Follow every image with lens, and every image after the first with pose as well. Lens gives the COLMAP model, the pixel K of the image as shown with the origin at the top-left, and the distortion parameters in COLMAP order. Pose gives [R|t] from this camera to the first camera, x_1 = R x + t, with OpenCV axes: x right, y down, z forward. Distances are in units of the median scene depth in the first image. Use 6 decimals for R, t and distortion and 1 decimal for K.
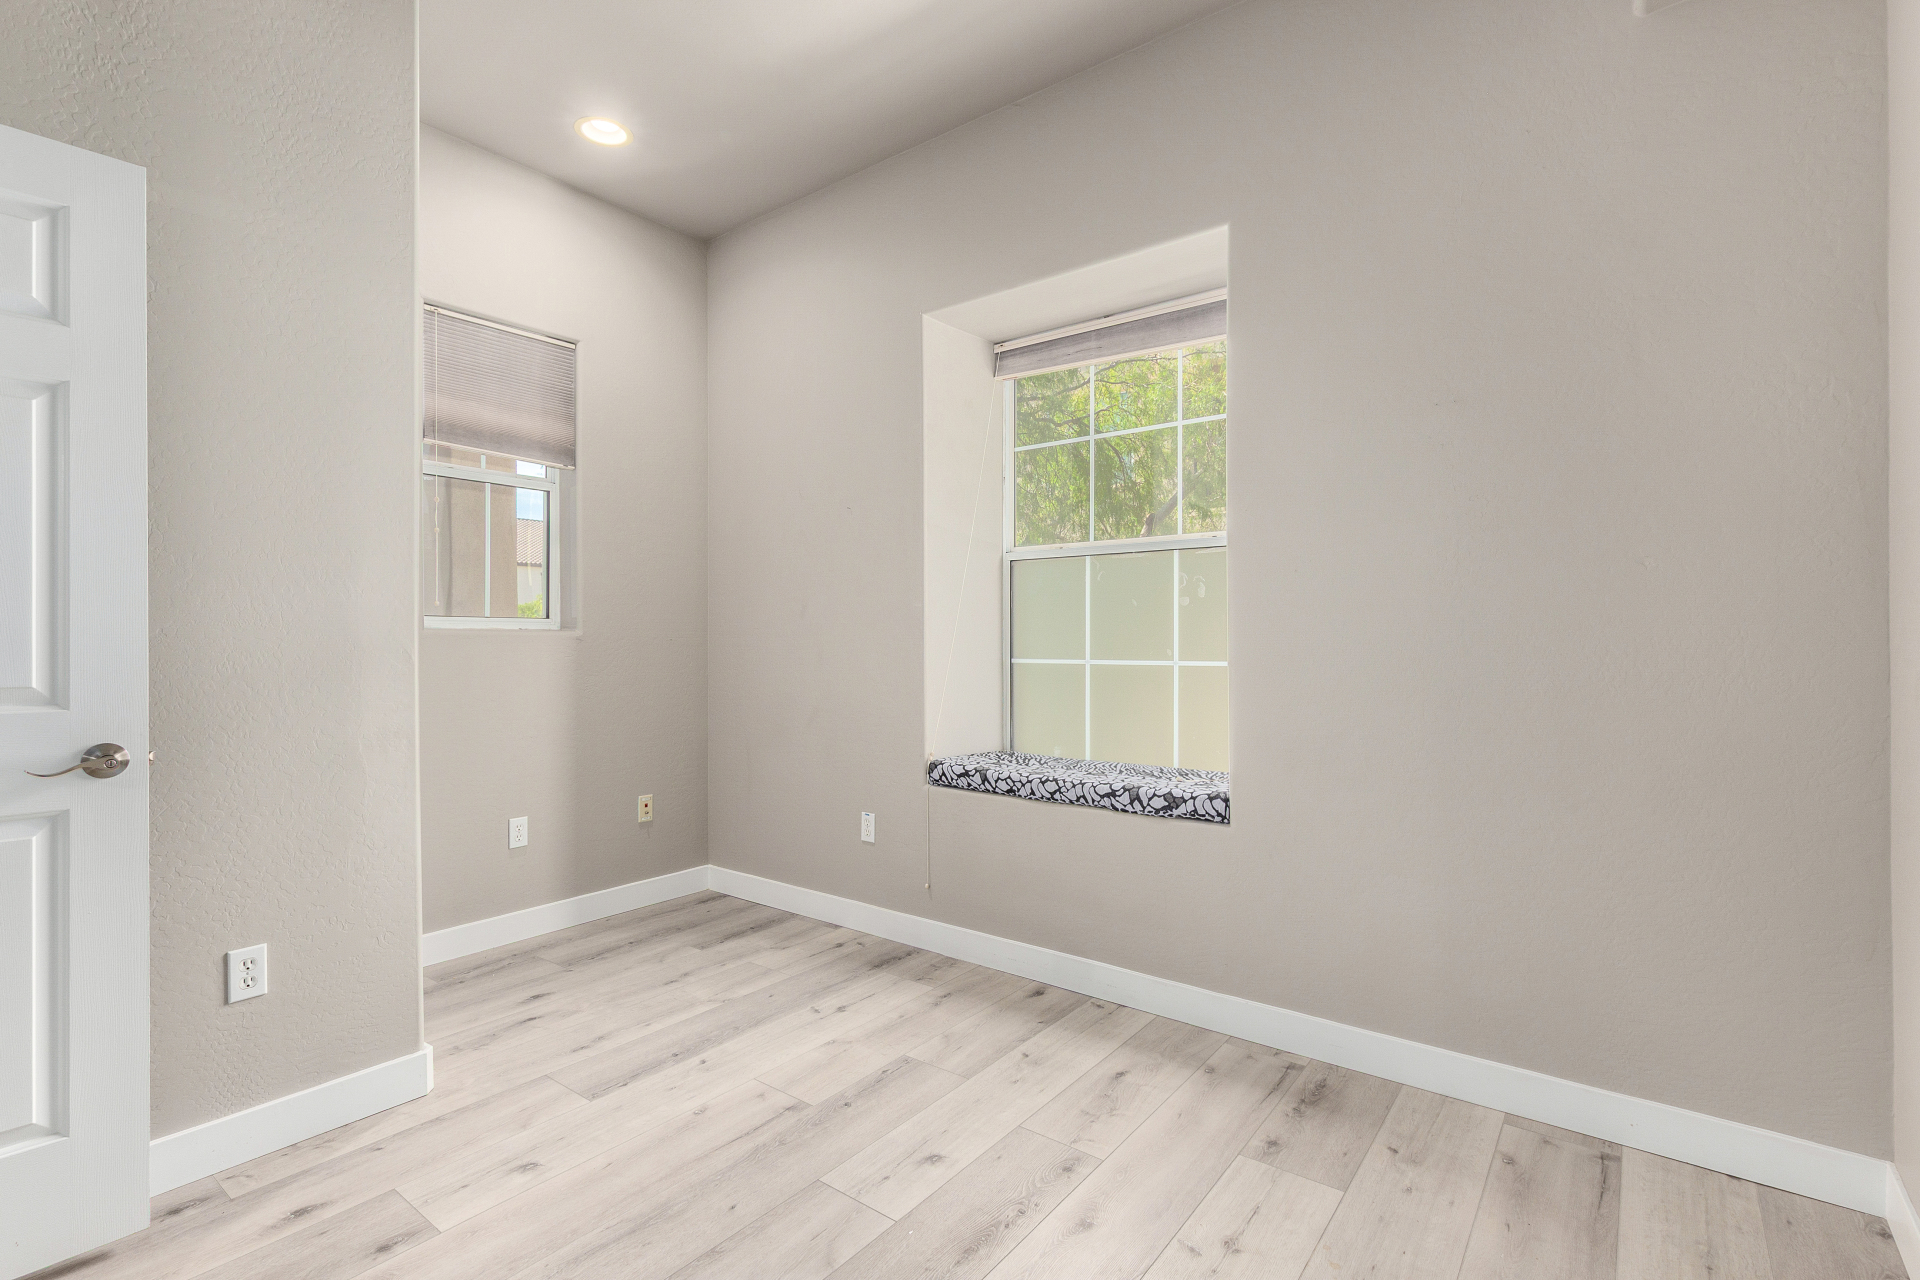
lens RADIAL K [[880.3, 0, 967.0], [0, 880.3, 631.5], [0, 0, 1]] dist [0.013171, -0.005892]
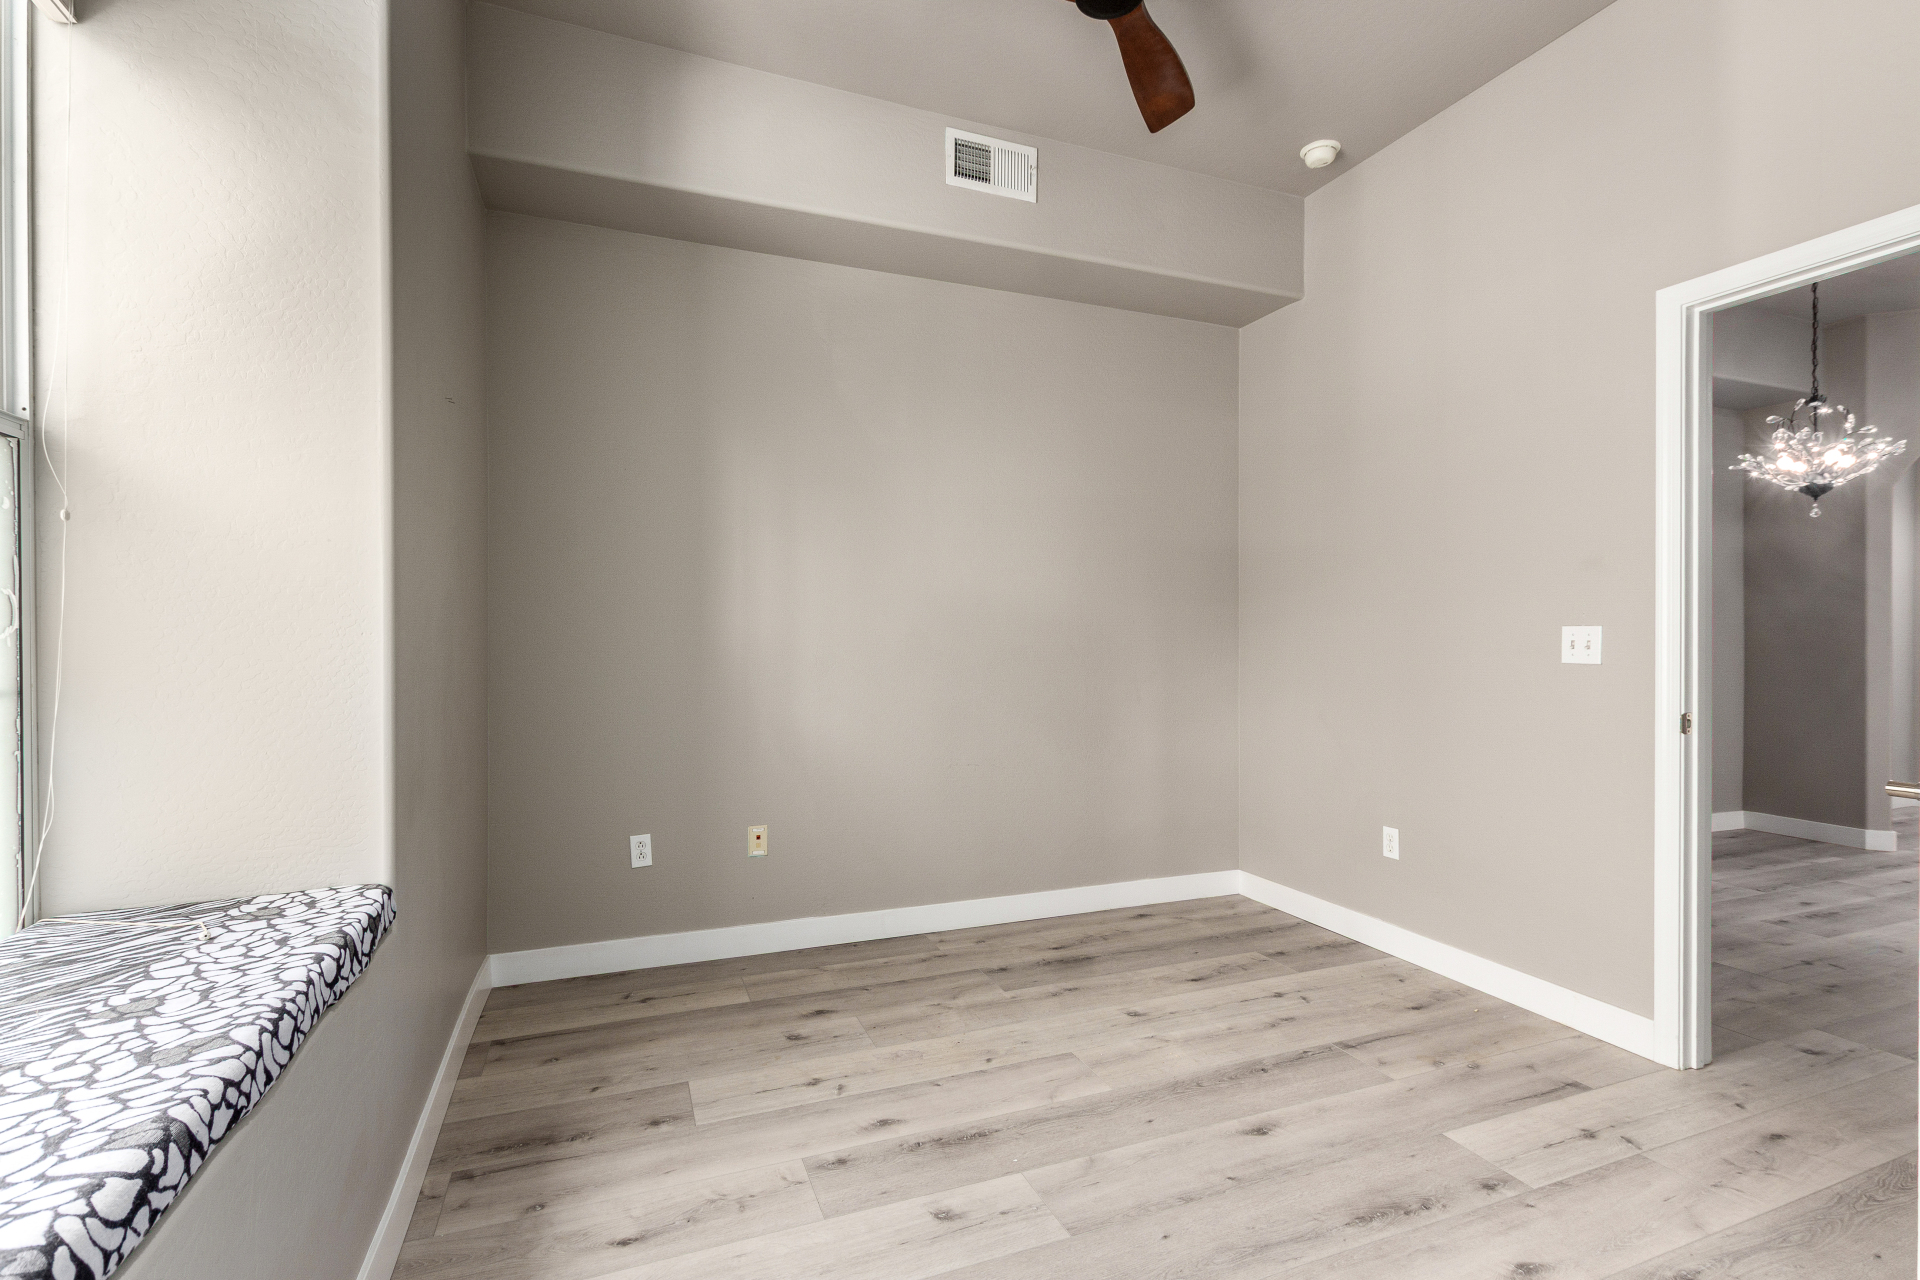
lens RADIAL K [[880.3, 0, 962.1], [0, 880.3, 644.8], [0, 0, 1]] dist [0.013171, -0.005892]
pose [[-0.856173, -0.001548, 0.516687, -0.346816], [-0.006672, 0.999945, -0.008060, 0.013818], [-0.516647, -0.010348, -0.856136, 1.181378]]
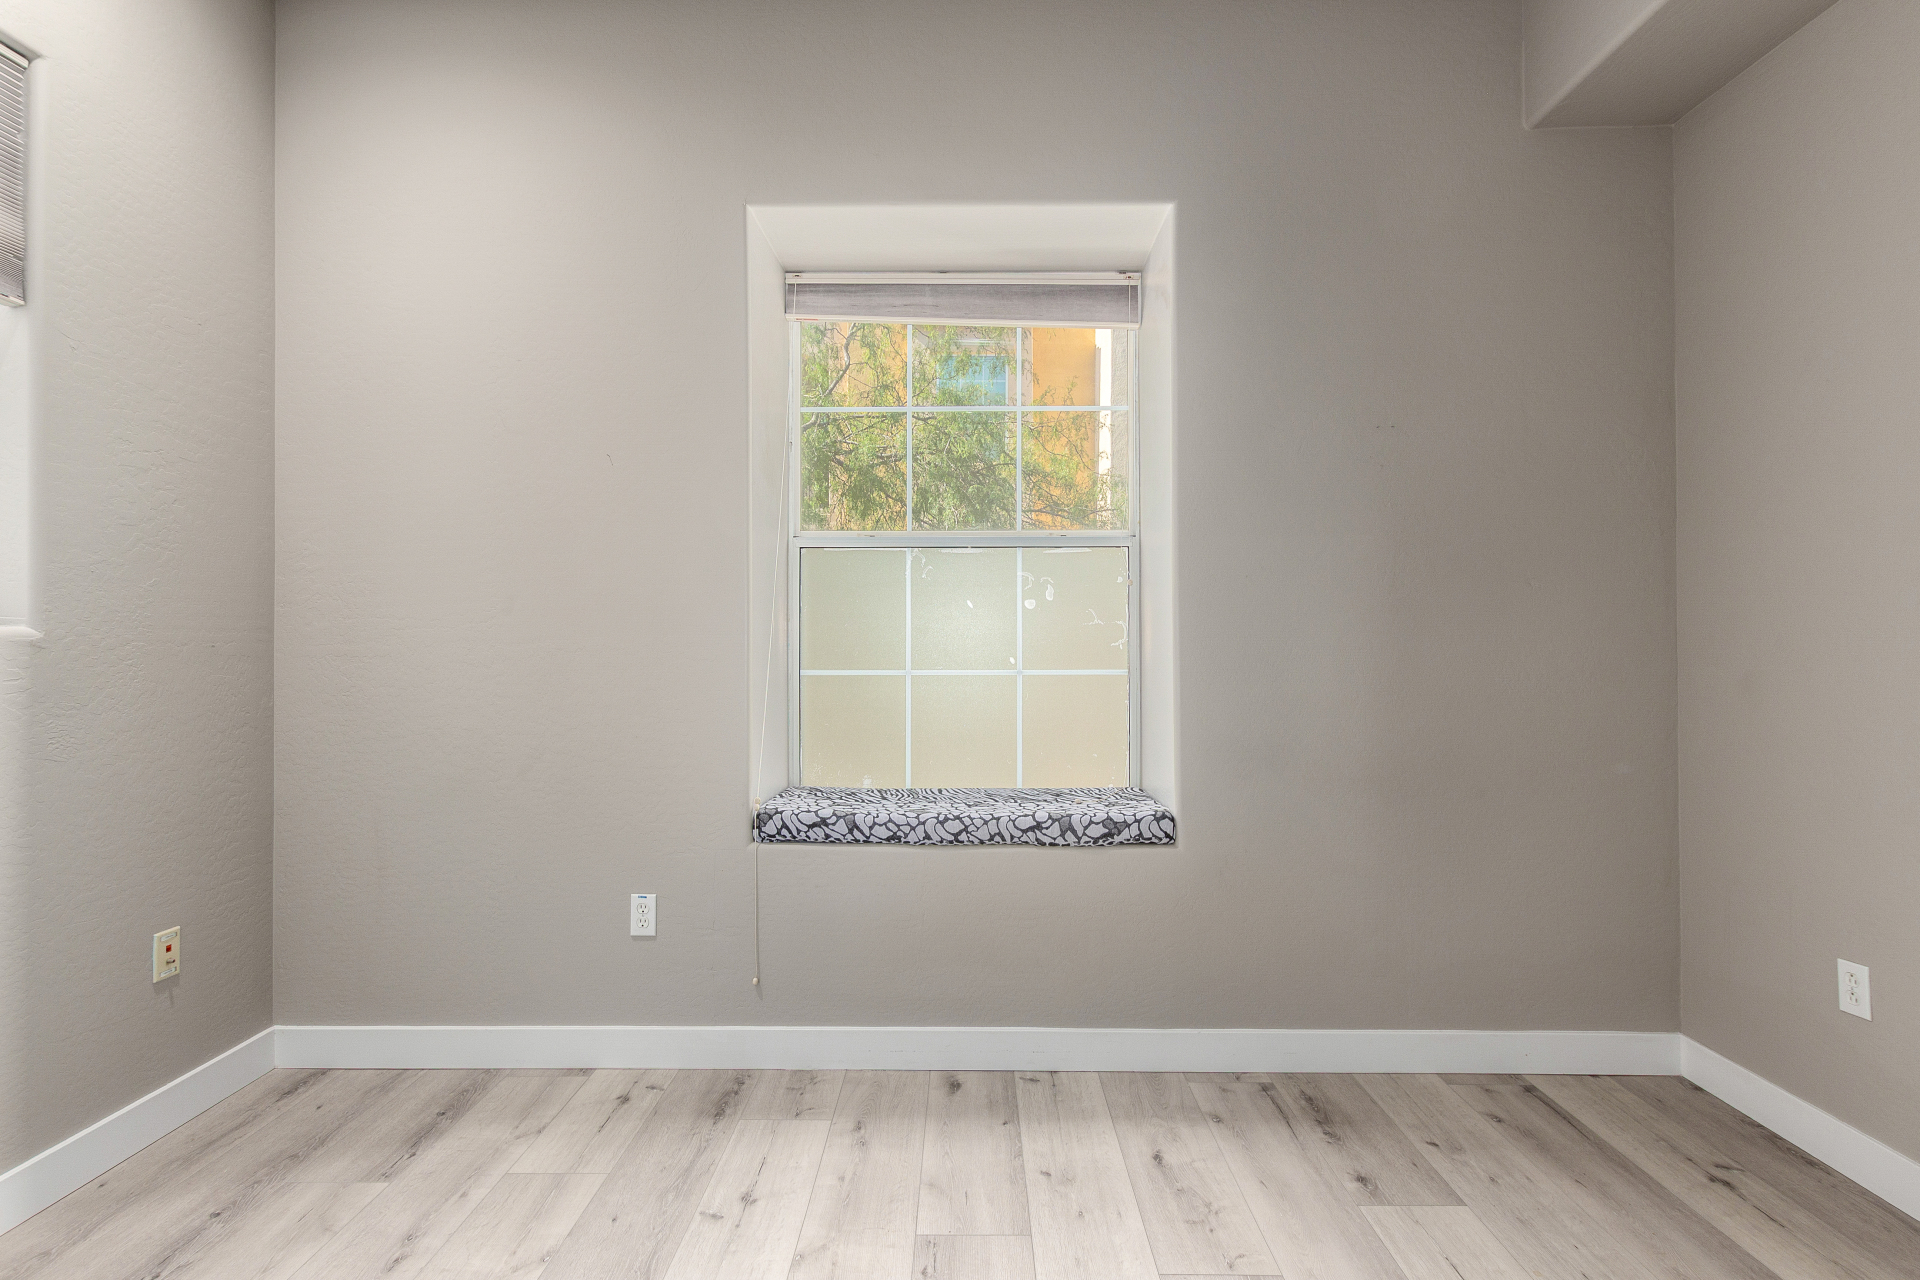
lens RADIAL K [[880.3, 0, 967.2], [0, 880.3, 633.3], [0, 0, 1]] dist [0.013171, -0.005892]
pose [[0.800009, 0.009598, 0.599912, -0.389878], [-0.006887, 0.999953, -0.006814, 0.002425], [-0.599949, 0.001320, 0.800037, 0.341044]]
